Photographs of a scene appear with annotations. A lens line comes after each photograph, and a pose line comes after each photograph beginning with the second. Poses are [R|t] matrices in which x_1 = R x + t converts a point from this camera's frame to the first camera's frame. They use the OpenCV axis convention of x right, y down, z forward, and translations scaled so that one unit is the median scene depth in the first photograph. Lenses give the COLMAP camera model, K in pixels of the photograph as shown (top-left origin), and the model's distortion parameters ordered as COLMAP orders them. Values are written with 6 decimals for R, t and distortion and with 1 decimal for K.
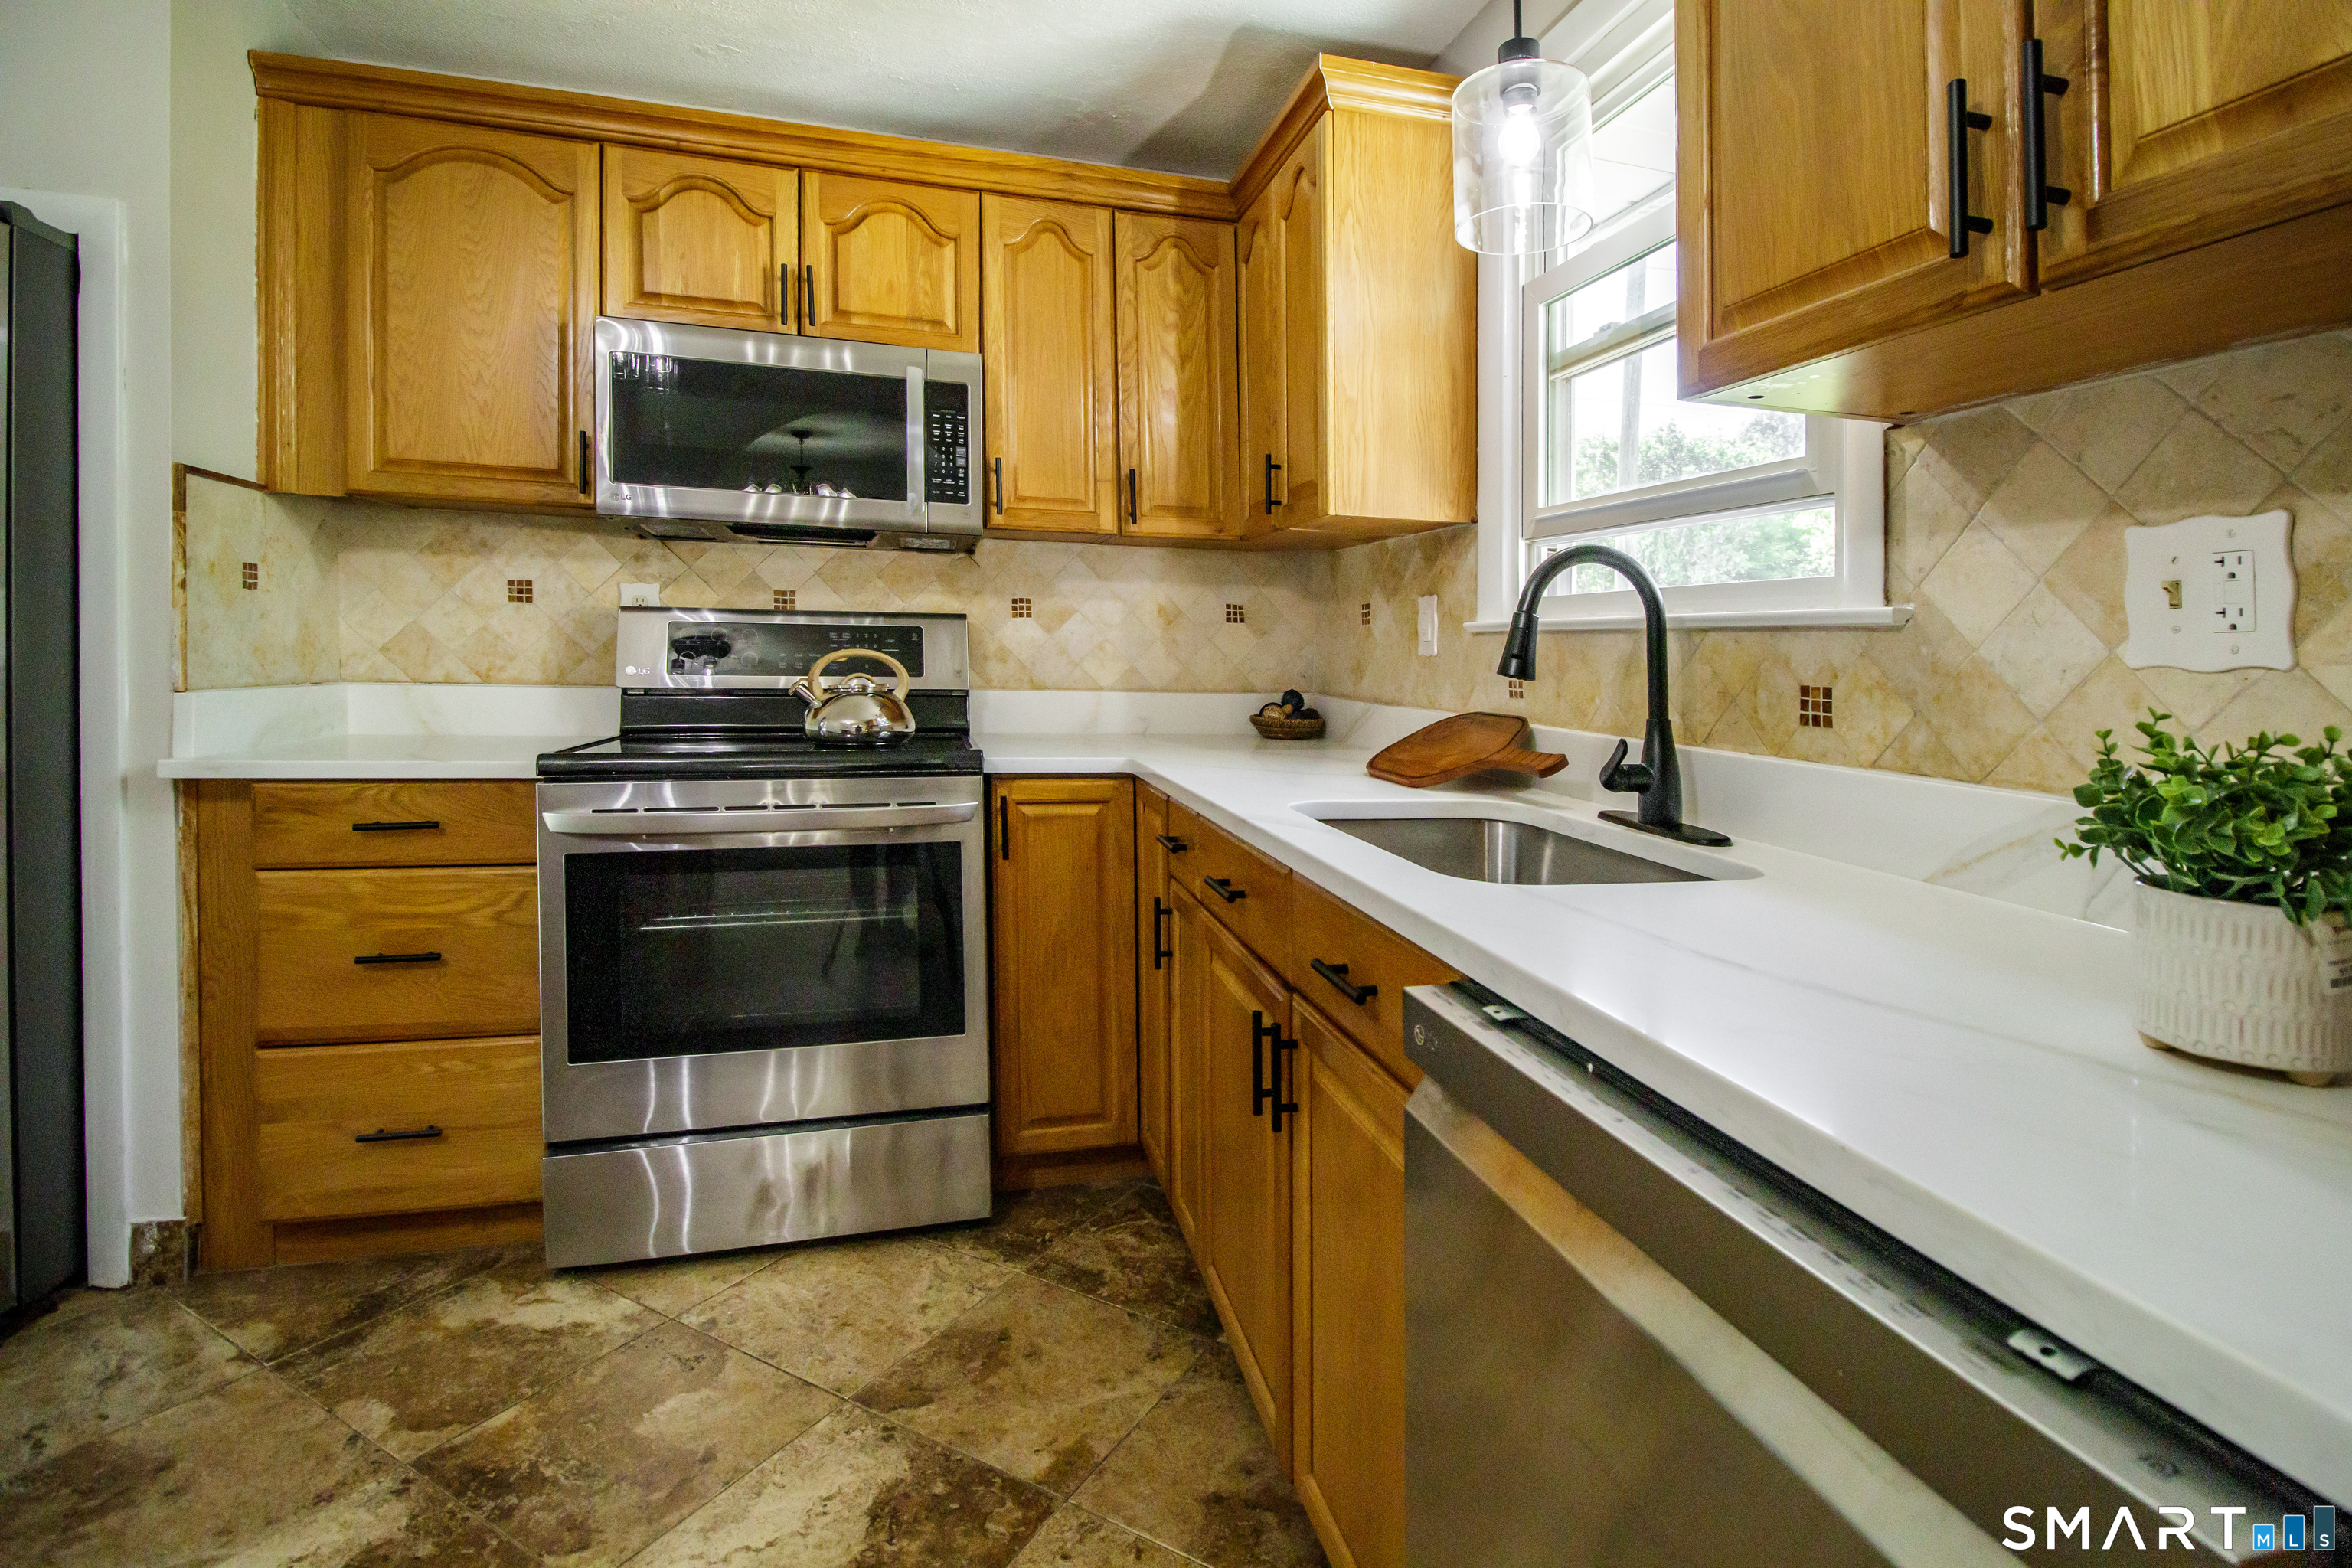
lens RADIAL K [[1109.3, 0, 1166.0], [0, 1109.3, 660.9], [0, 0, 1]] dist [-0.000935, -0.003535]
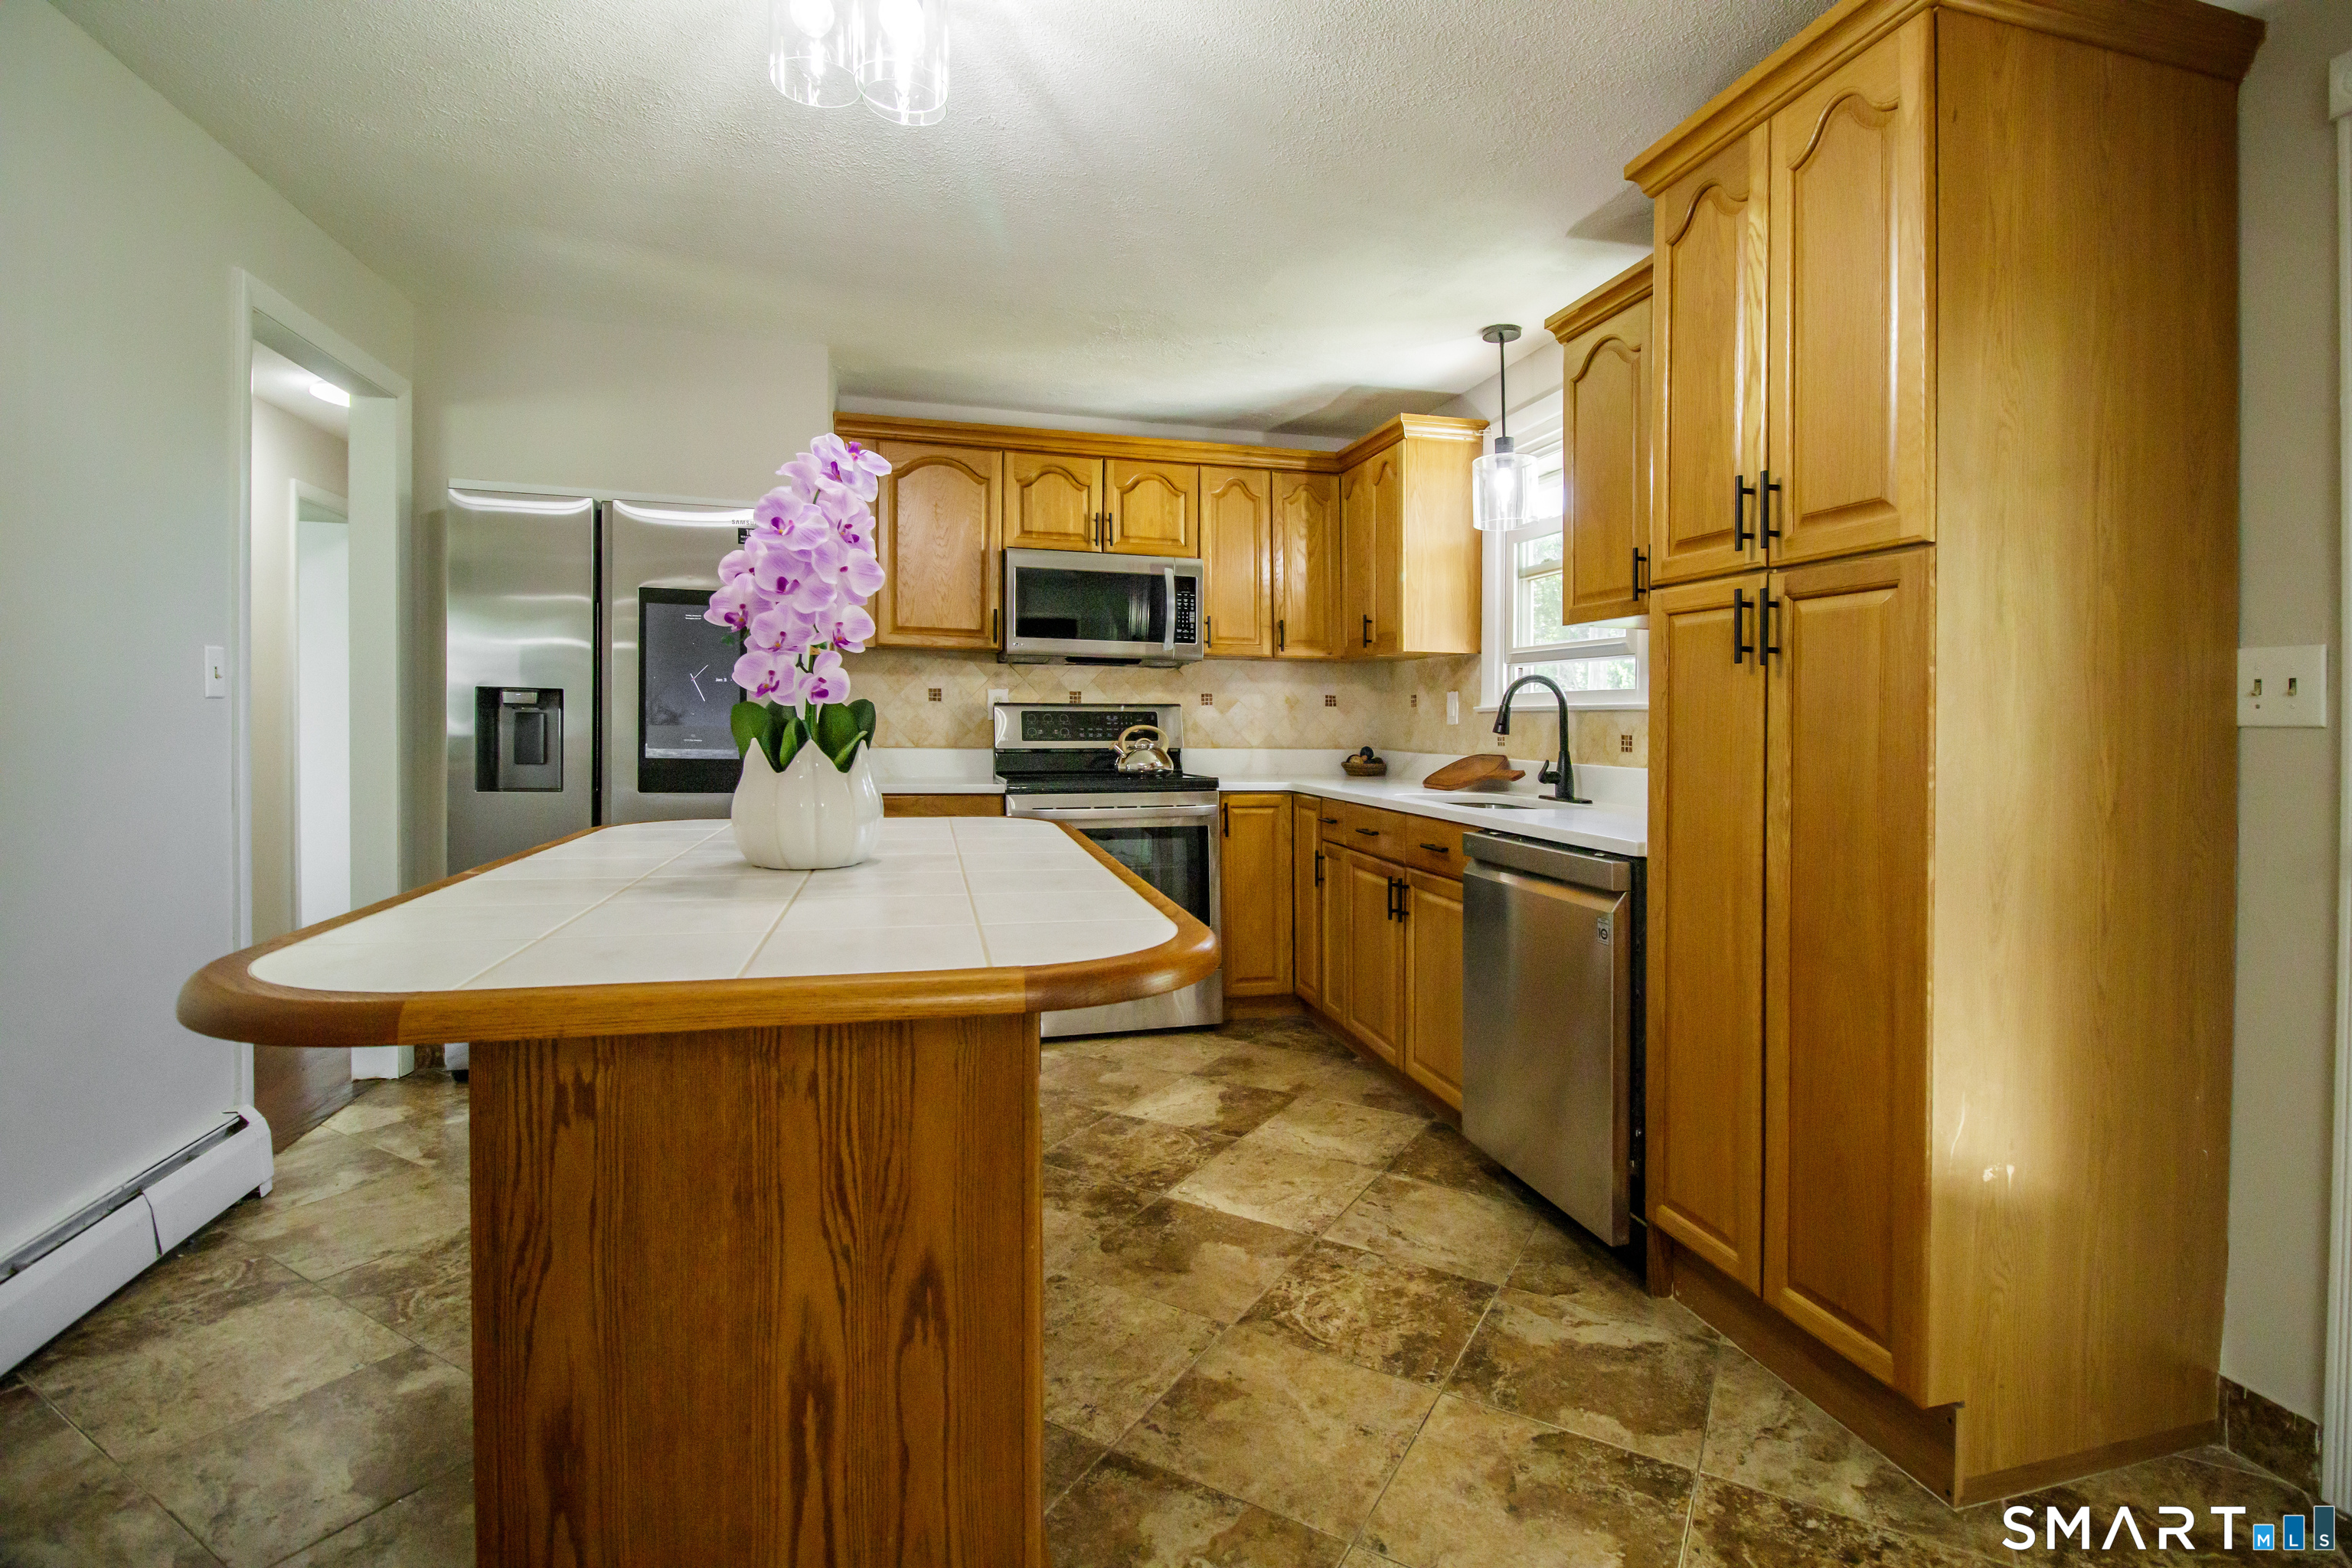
lens RADIAL K [[1022.6, 0, 1169.7], [0, 1022.6, 794.6], [0, 0, 1]] dist [-0.002677, 0.000088]
pose [[0.999874, -0.012224, -0.010149, -0.221755], [0.012800, 0.998188, 0.058788, 0.005439], [0.009412, -0.058910, 0.998219, -0.714274]]
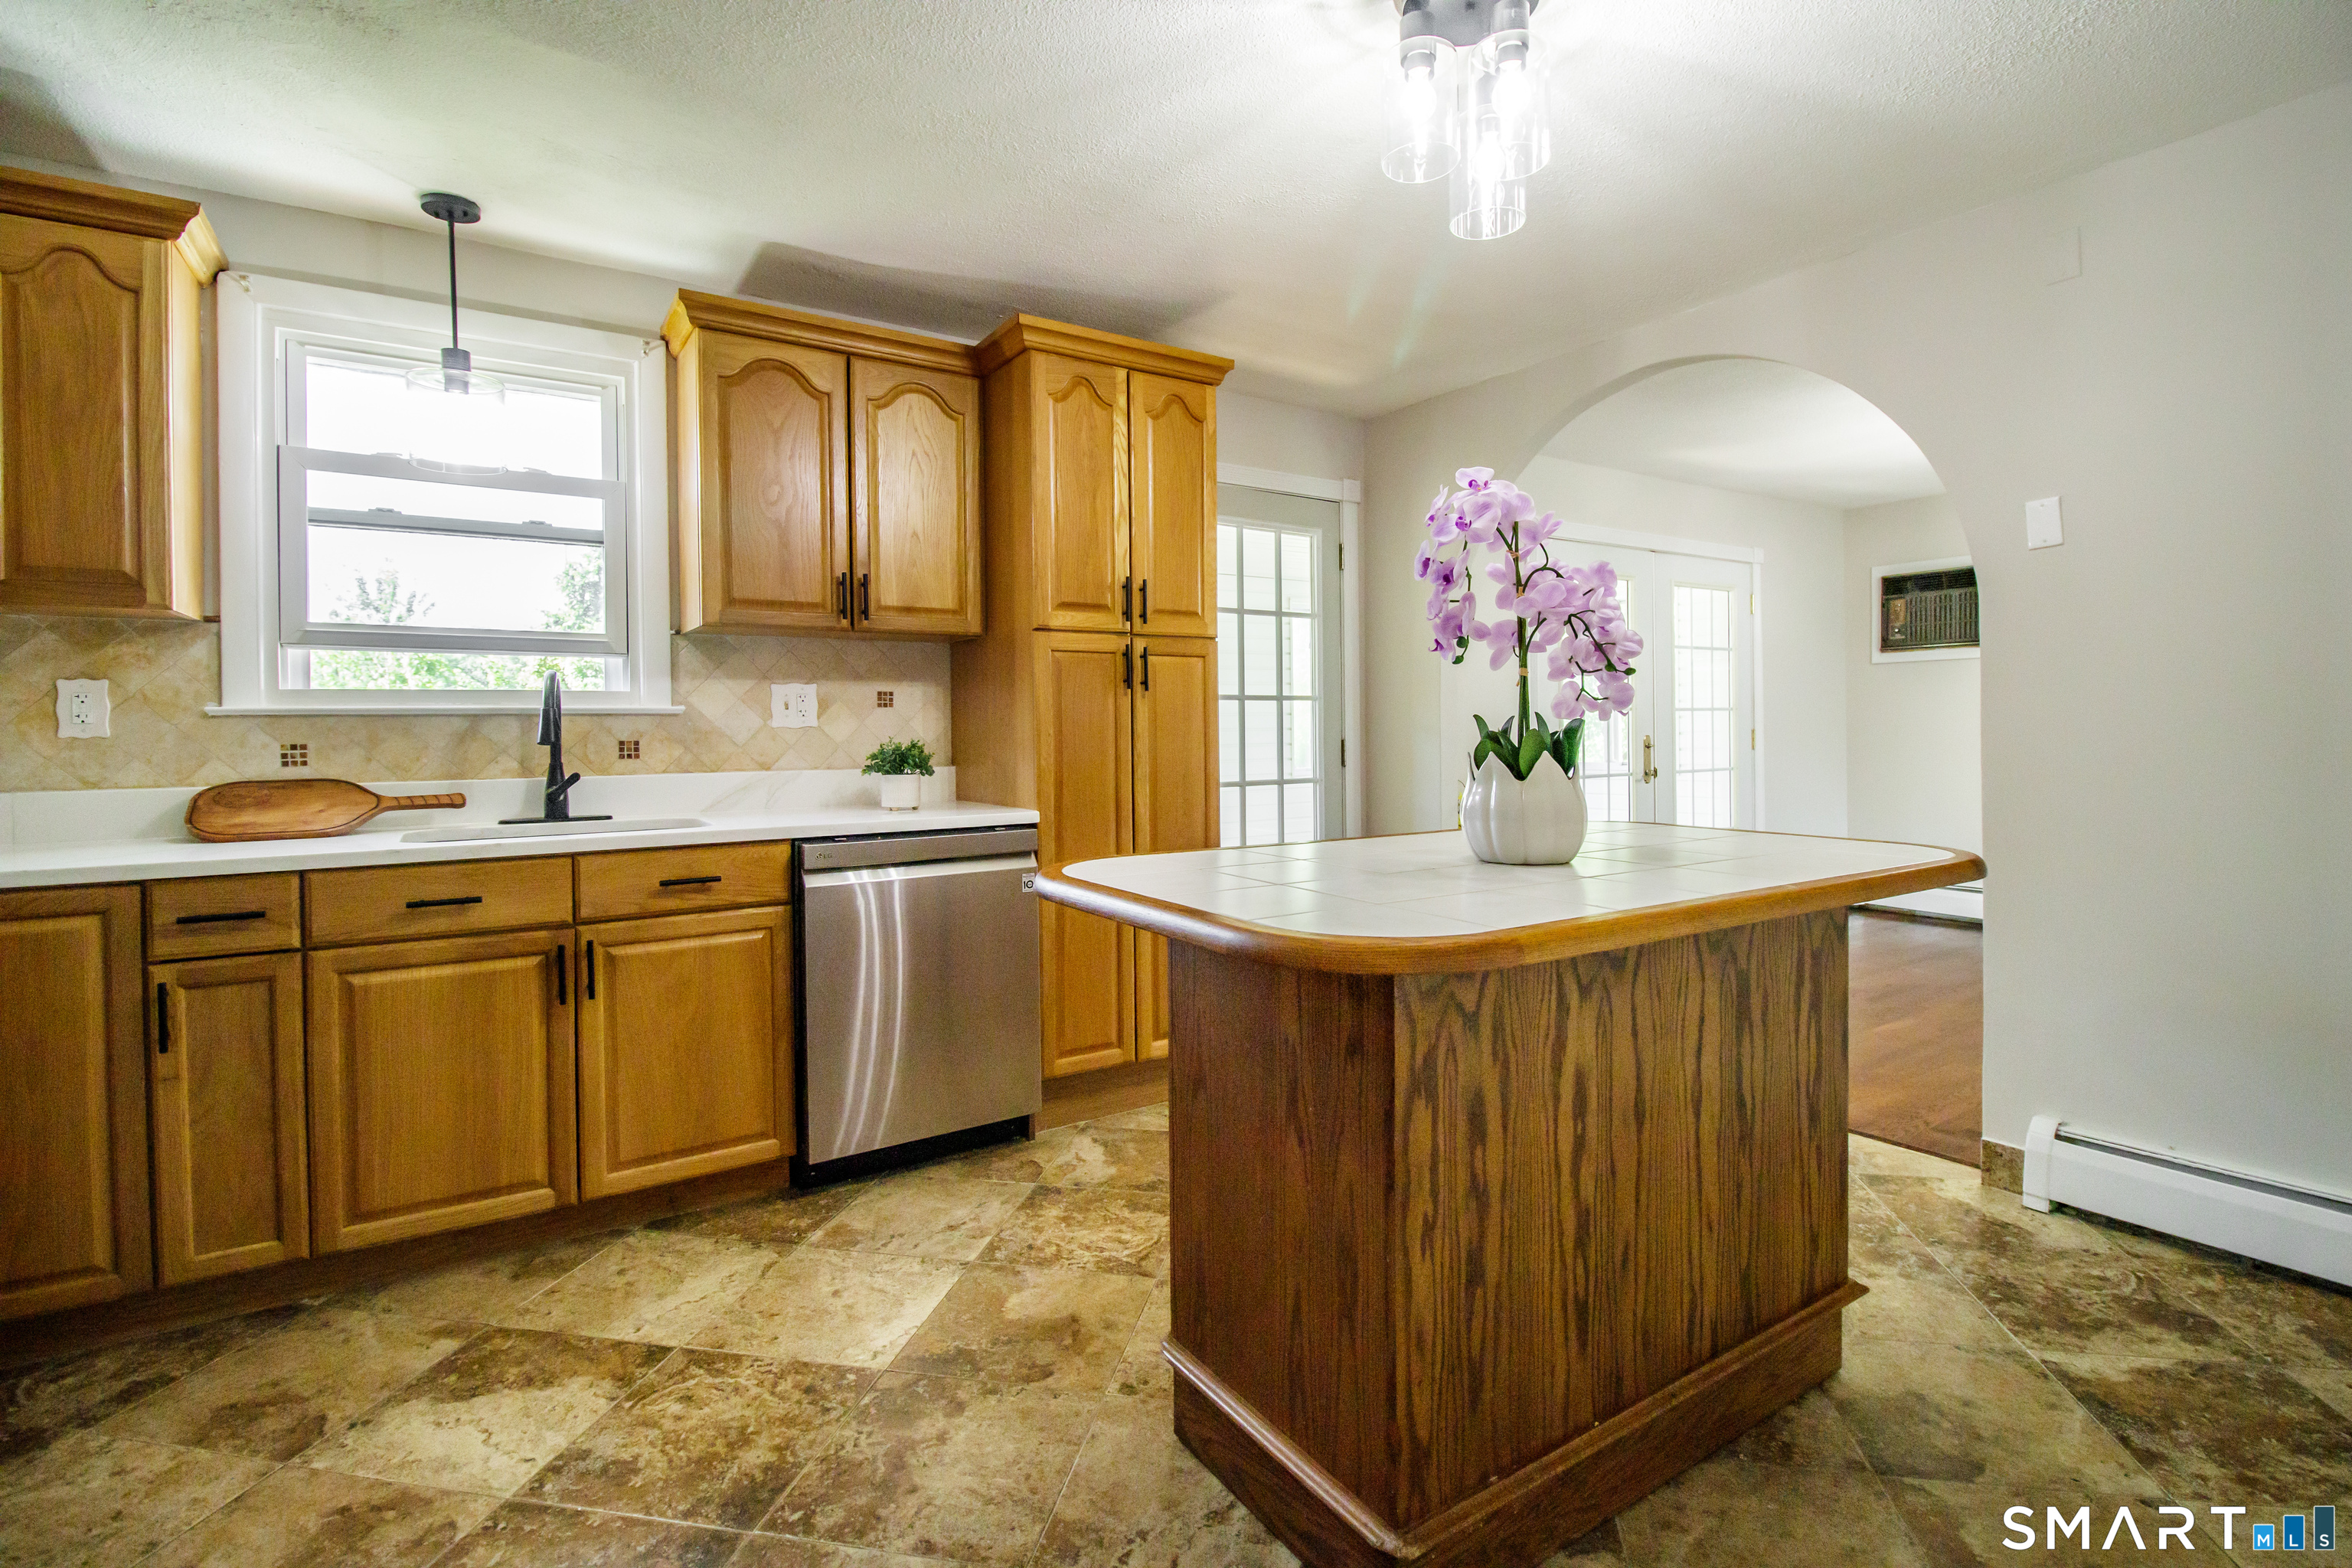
lens RADIAL K [[1109.3, 0, 1176.1], [0, 1109.3, 797.9], [0, 0, 1]] dist [-0.000935, -0.003535]
pose [[-0.292581, -0.086929, 0.952281, -1.104171], [0.012298, 0.995435, 0.094647, -0.035487], [-0.956162, 0.039403, -0.290176, 0.355472]]
